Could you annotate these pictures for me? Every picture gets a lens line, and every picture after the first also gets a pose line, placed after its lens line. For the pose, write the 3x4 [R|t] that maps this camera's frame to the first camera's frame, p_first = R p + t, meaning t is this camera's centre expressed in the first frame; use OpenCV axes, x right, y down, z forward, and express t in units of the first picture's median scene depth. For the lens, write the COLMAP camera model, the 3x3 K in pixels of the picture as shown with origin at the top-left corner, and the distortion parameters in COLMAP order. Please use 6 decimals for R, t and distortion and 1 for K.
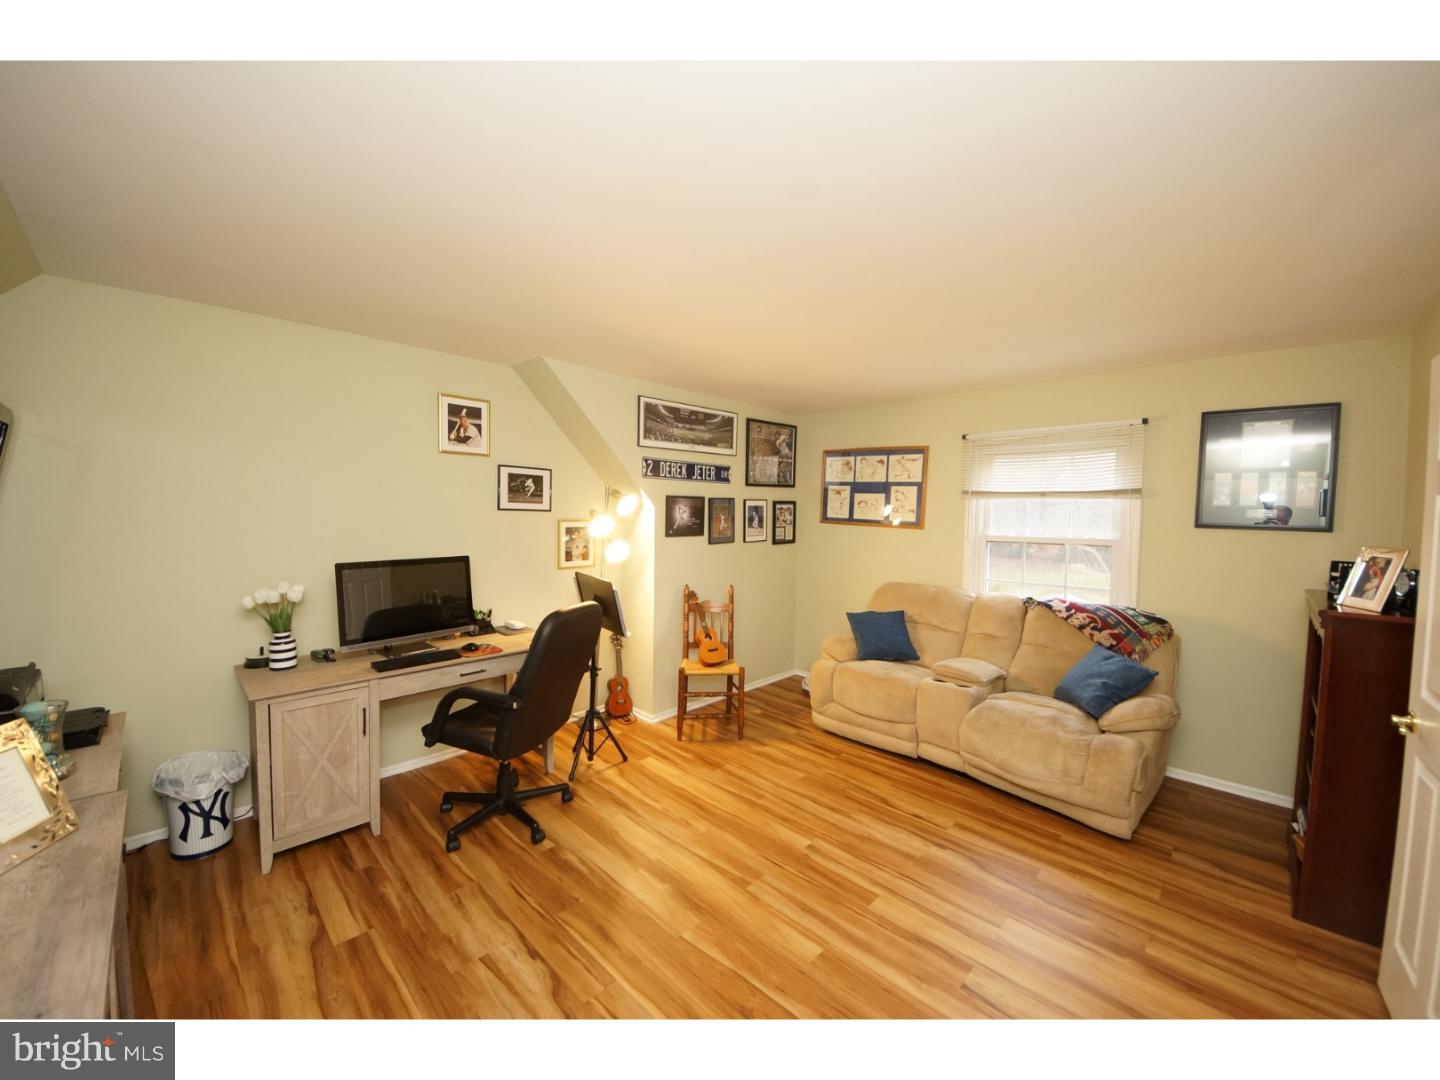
lens RADIAL K [[579.0, 0, 781.0], [0, 579.0, 534.9], [0, 0, 1]] dist [0.056554, -0.035738]
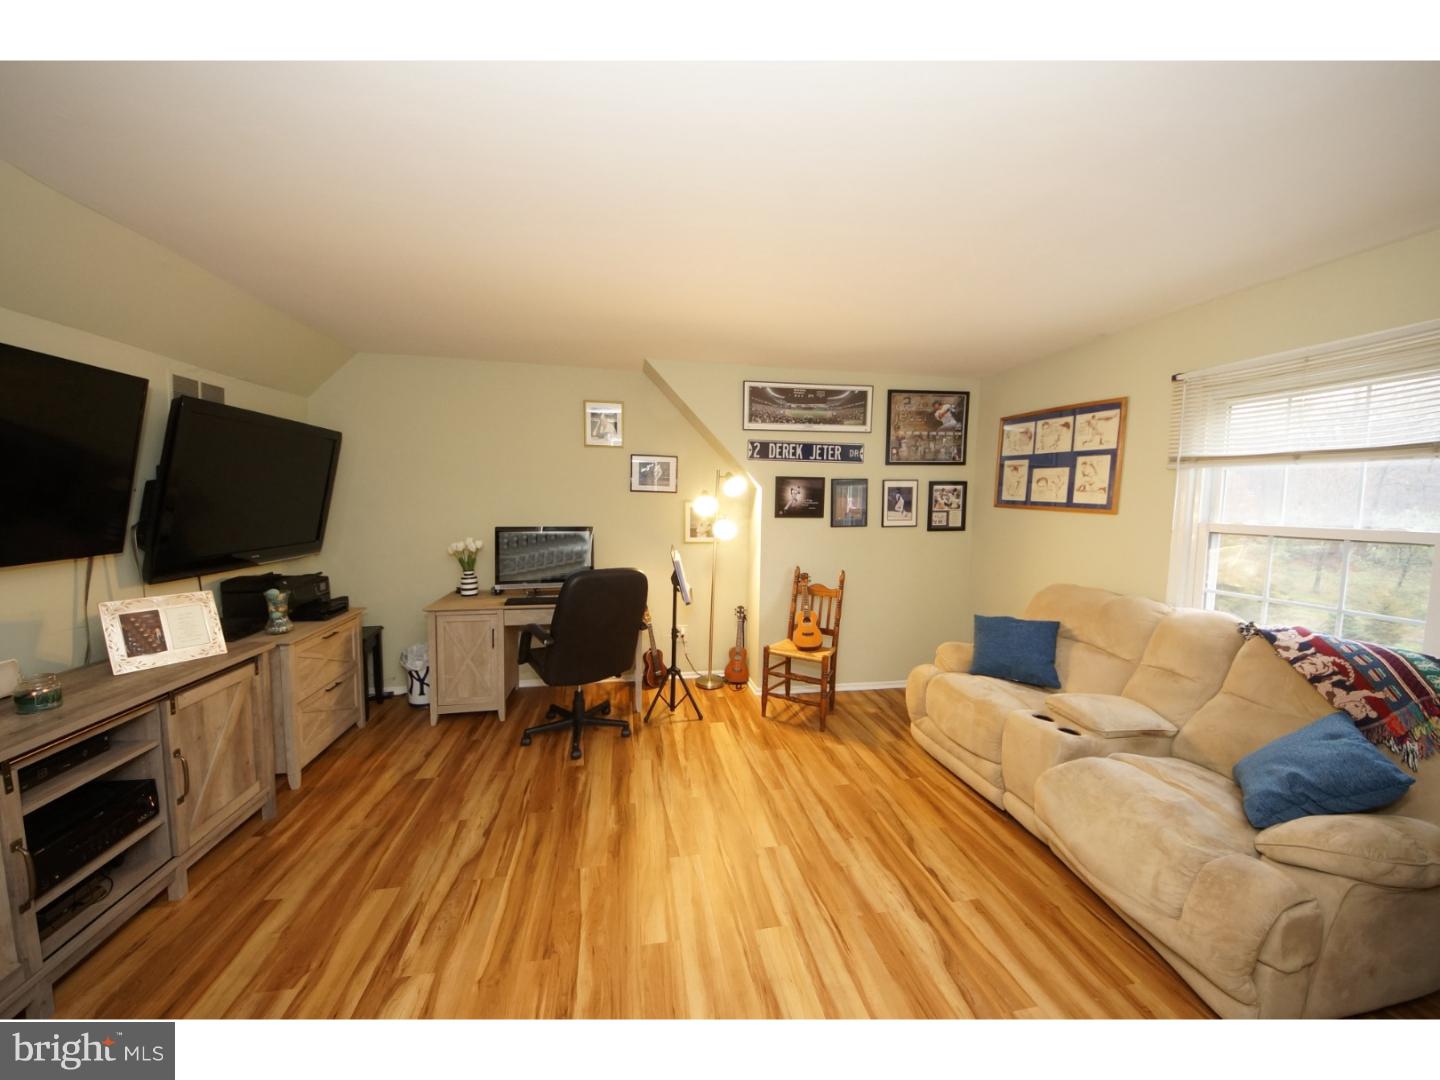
lens RADIAL K [[558.6, 0, 722.2], [0, 558.6, 537.9], [0, 0, 1]] dist [0.041333, -0.030806]
pose [[0.788361, 0.037734, -0.614054, 0.335403], [-0.026140, 0.999270, 0.027846, 0.014439], [0.614657, -0.005901, 0.788773, 0.171510]]
